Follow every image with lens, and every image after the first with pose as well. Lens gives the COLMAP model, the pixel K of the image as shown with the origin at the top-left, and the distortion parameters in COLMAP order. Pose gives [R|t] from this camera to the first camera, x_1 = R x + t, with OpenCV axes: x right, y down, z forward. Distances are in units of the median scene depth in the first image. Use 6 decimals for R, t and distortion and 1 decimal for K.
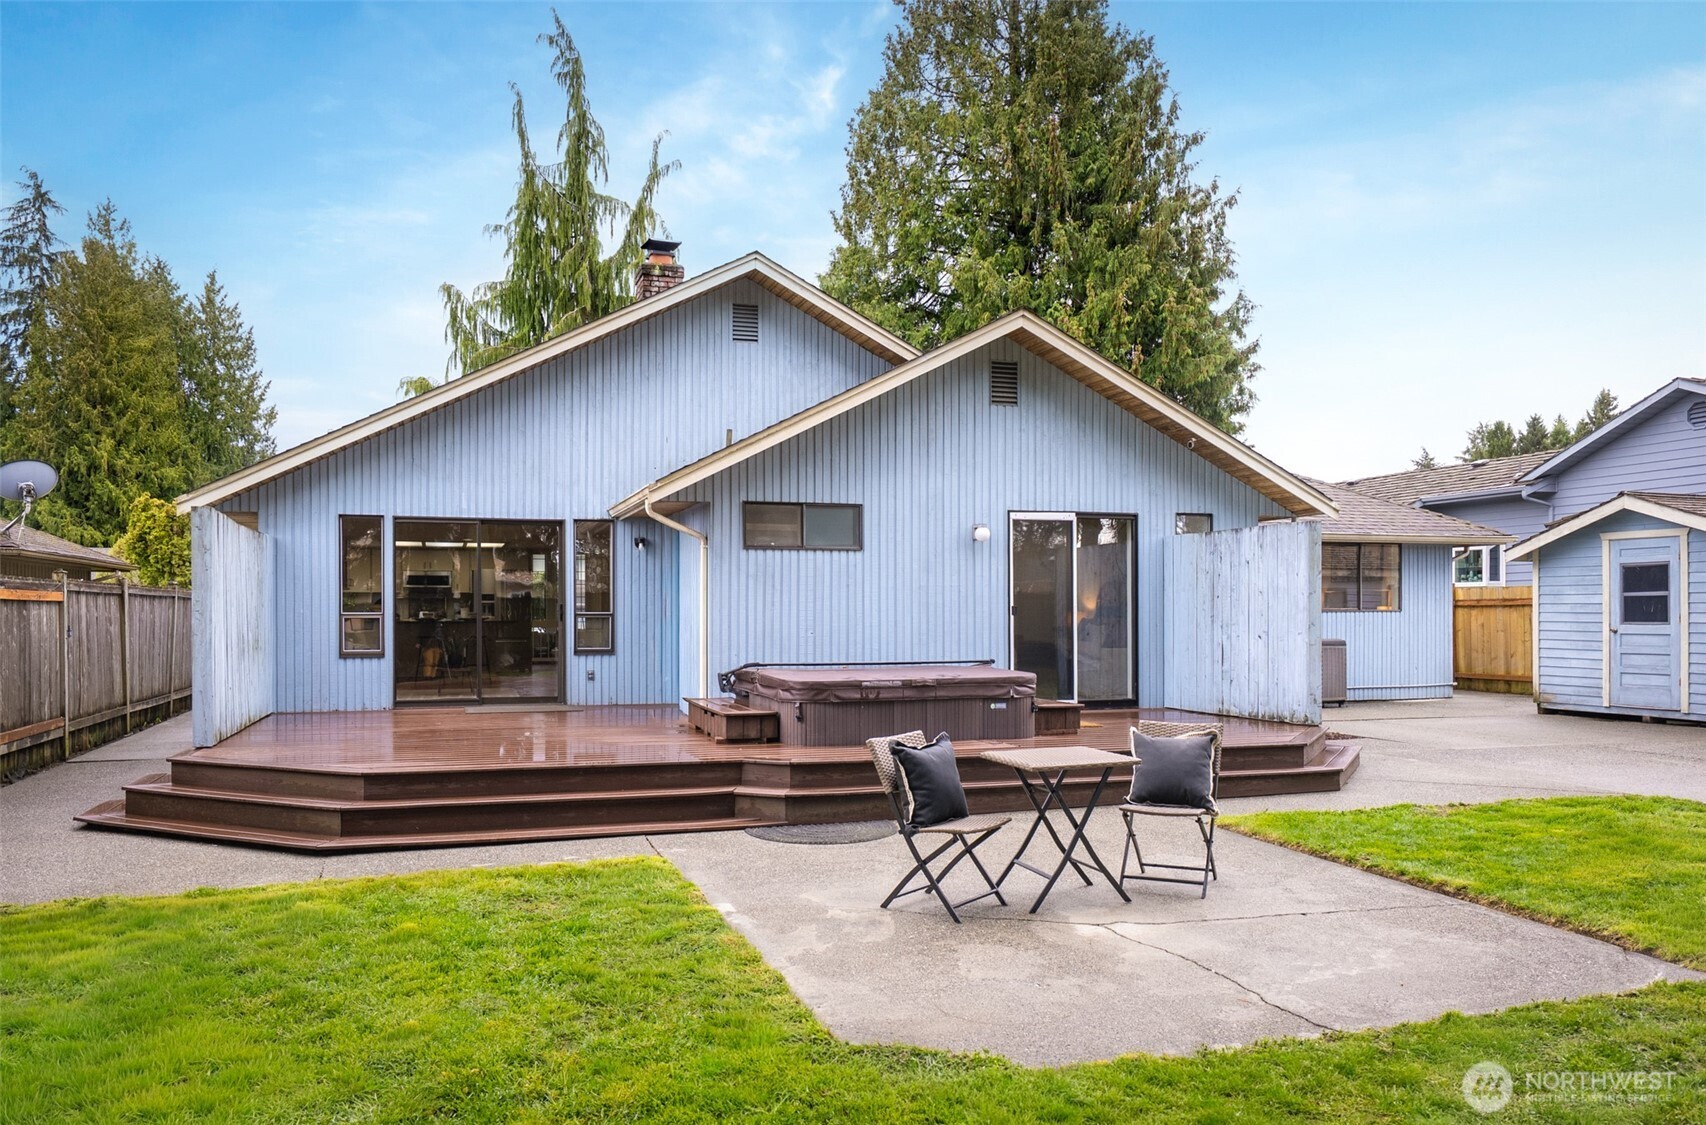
lens RADIAL K [[1225.5, 0, 845.2], [0, 1225.5, 613.6], [0, 0, 1]] dist [0.014283, 0.001356]
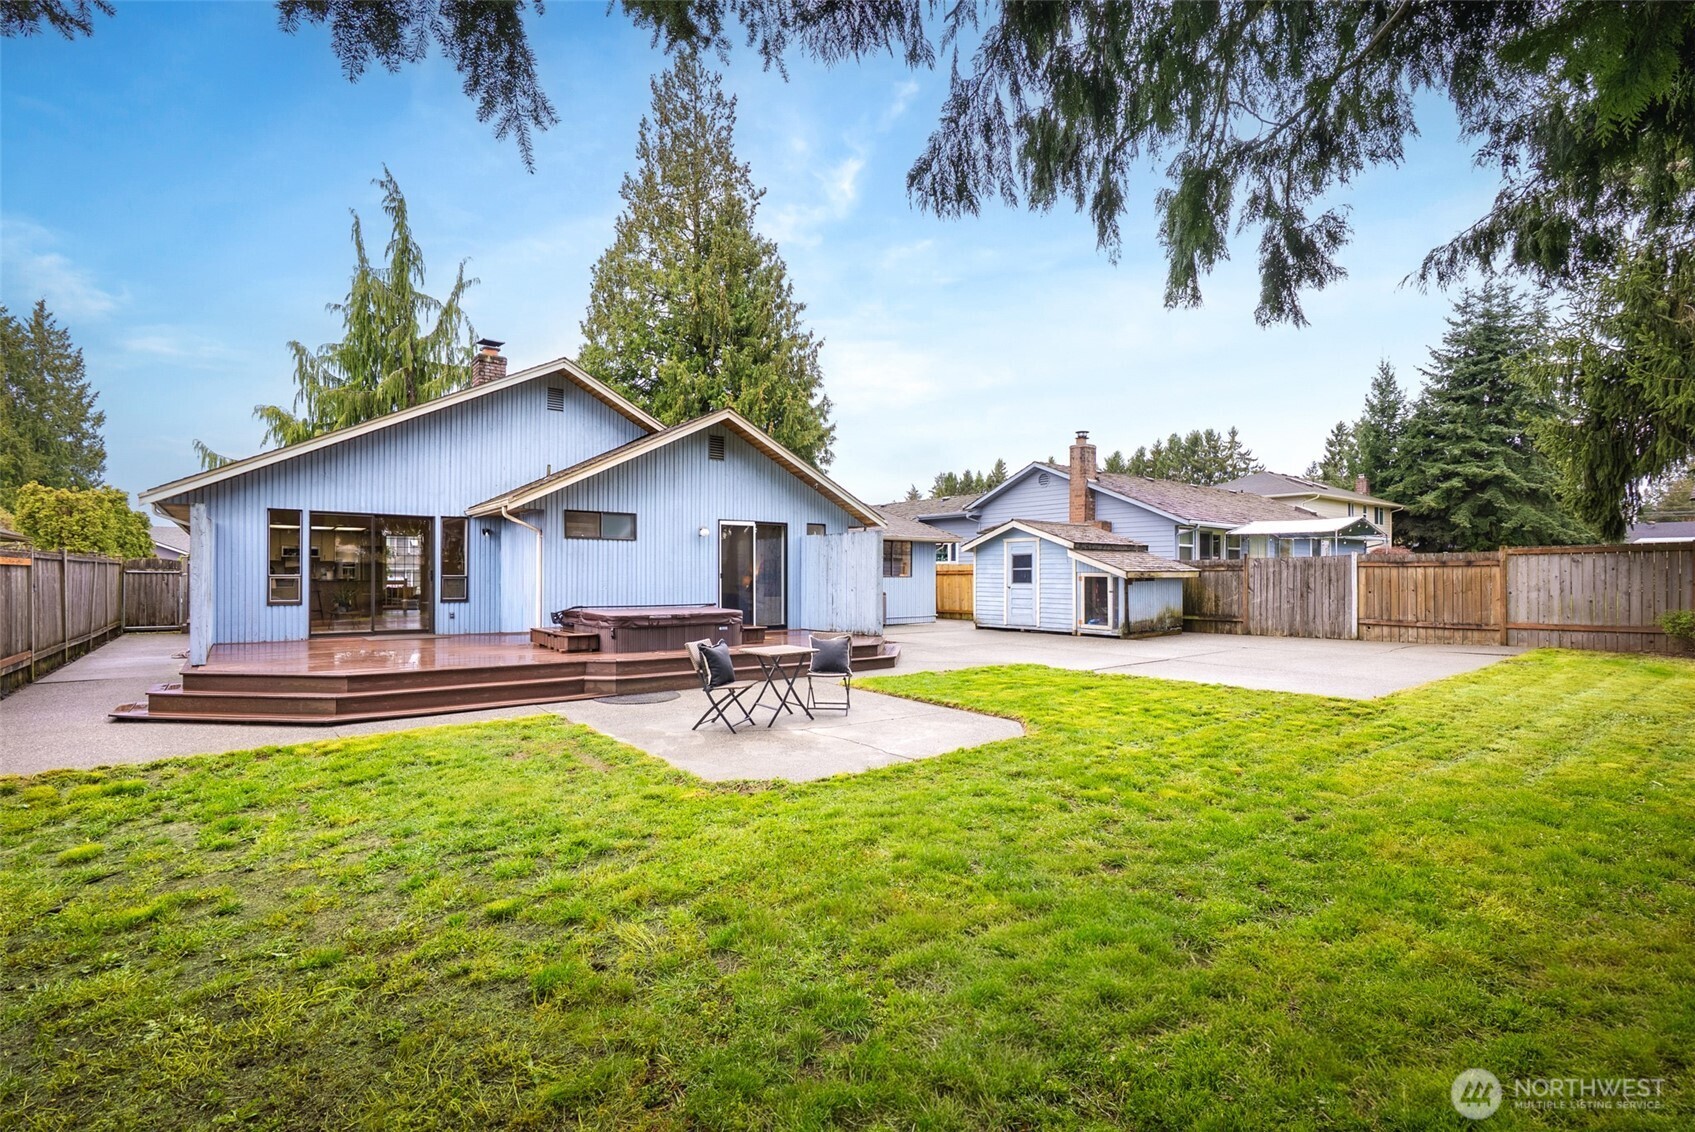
lens RADIAL K [[777.0, 0, 845.3], [0, 777.0, 569.6], [0, 0, 1]] dist [0.002498, 0.001098]
pose [[0.936577, 0.008008, 0.350370, -0.082408], [-0.005068, 0.999944, -0.009309, -0.001749], [-0.350425, 0.006943, 0.936565, -0.111202]]
